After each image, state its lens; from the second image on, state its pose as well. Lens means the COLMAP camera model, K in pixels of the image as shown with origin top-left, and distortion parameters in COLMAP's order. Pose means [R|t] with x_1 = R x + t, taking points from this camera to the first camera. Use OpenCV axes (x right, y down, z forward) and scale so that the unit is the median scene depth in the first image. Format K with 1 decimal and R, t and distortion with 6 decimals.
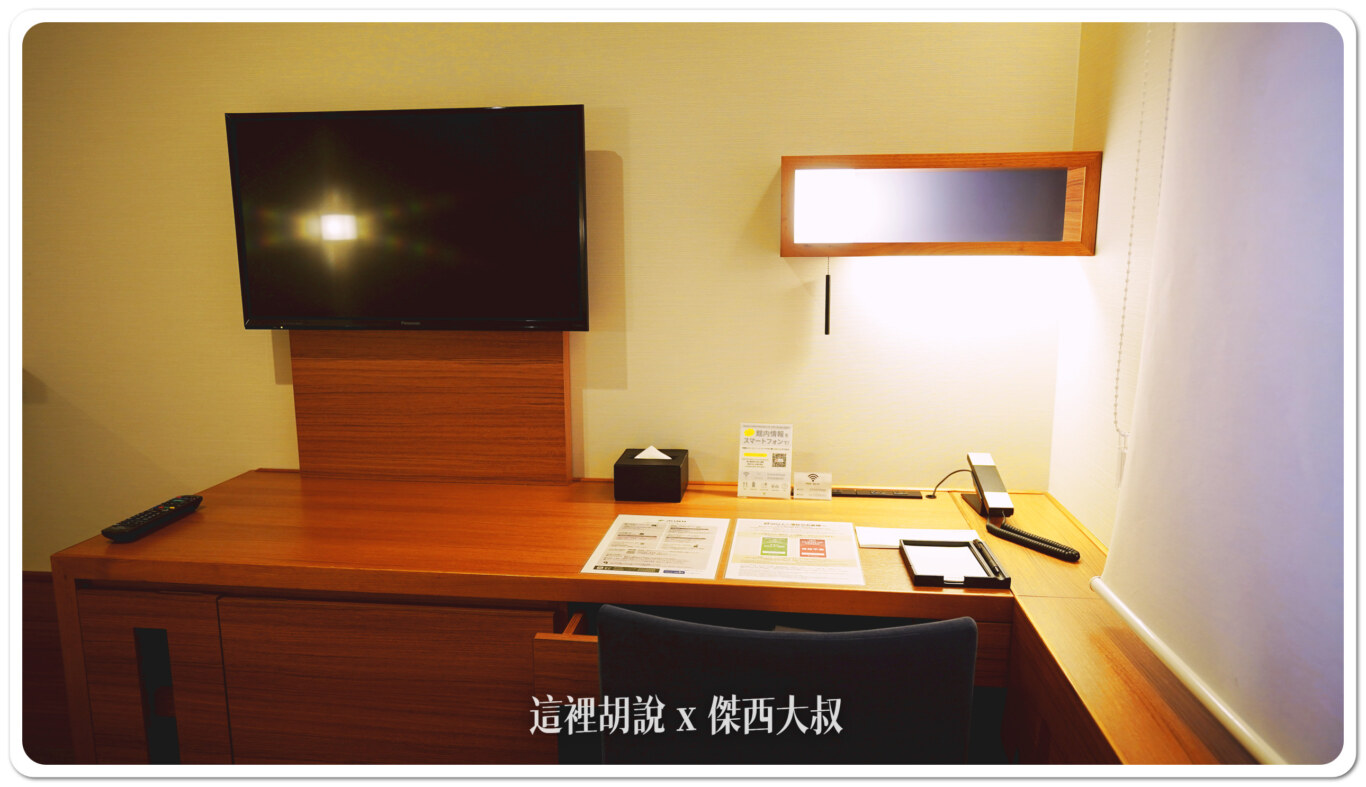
lens RADIAL K [[890.1, 0, 669.4], [0, 890.1, 393.5], [0, 0, 1]] dist [0.028797, 0.000364]
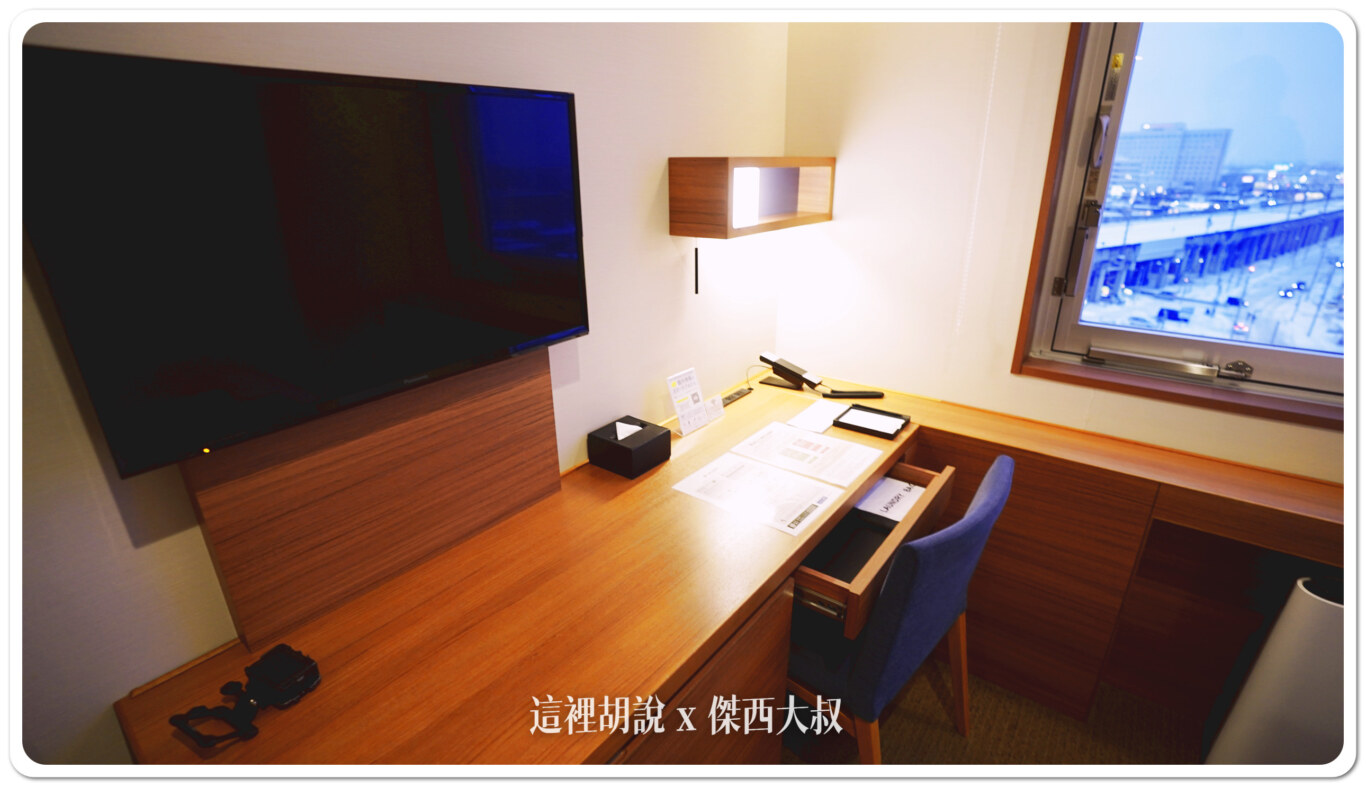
lens RADIAL K [[617.2, 0, 693.4], [0, 617.2, 394.2], [0, 0, 1]] dist [-0.018794, 0.003359]
pose [[0.511098, -0.309998, 0.801674, -0.570396], [0.160760, 0.950714, 0.265139, -0.161127], [-0.844355, -0.006635, 0.535743, 0.507698]]
